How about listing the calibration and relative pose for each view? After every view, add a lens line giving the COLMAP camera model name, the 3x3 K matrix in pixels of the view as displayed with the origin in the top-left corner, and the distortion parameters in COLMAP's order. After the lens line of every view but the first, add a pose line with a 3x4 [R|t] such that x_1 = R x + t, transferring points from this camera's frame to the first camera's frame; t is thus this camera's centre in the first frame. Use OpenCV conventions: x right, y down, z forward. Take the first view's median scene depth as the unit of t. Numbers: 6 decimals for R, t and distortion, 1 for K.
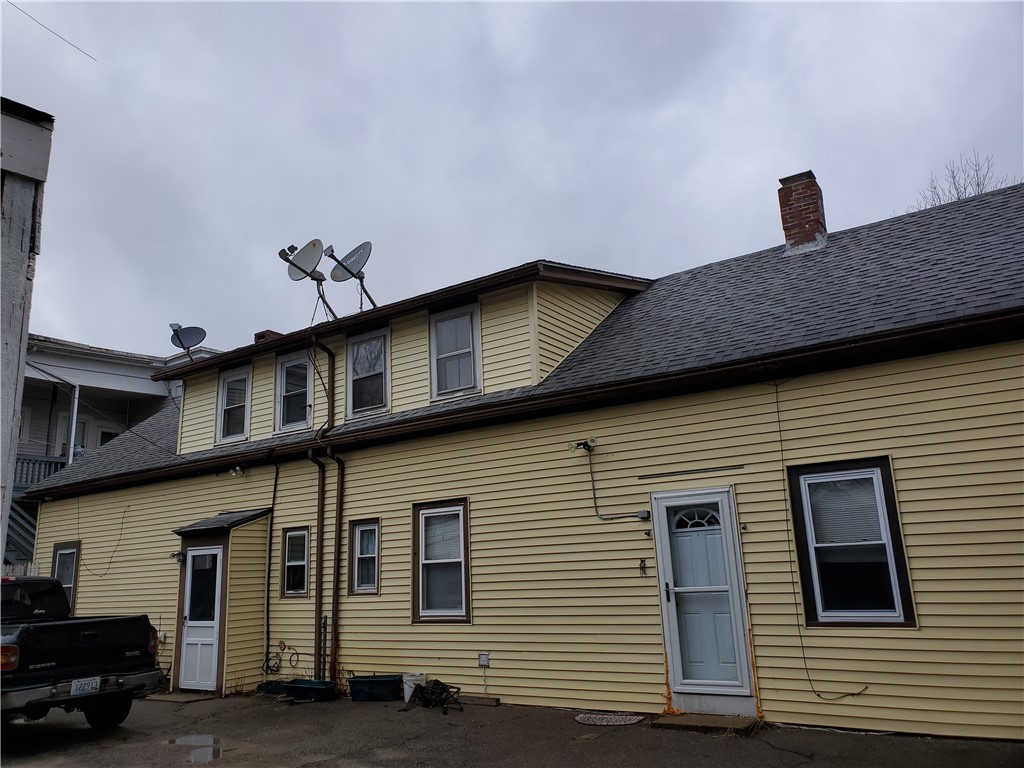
lens RADIAL K [[779.4, 0, 511.6], [0, 779.4, 386.8], [0, 0, 1]] dist [-0.003288, 0.010559]
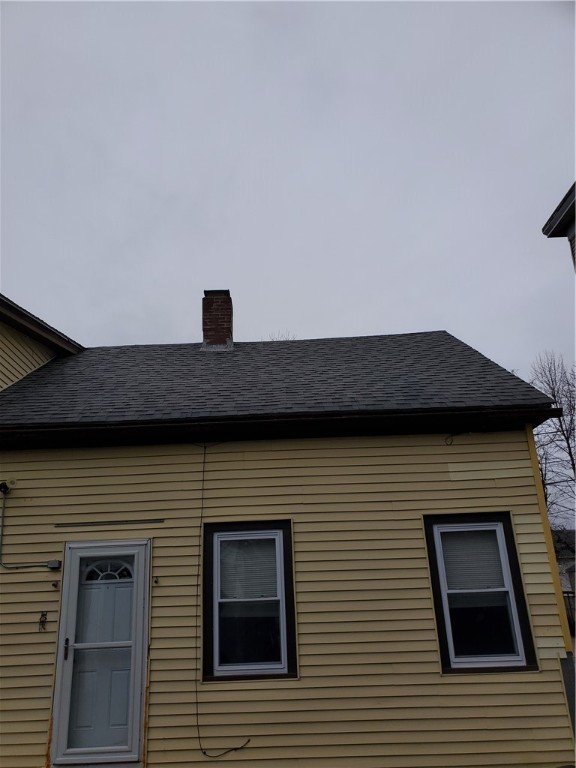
lens RADIAL K [[624.7, 0, 284.2], [0, 624.7, 379.3], [0, 0, 1]] dist [0.015105, 0.017082]
pose [[0.843014, 0.194698, 0.501419, -0.025814], [-0.122398, 0.977172, -0.173647, 0.042141], [-0.523781, 0.085014, 0.847600, 0.182856]]
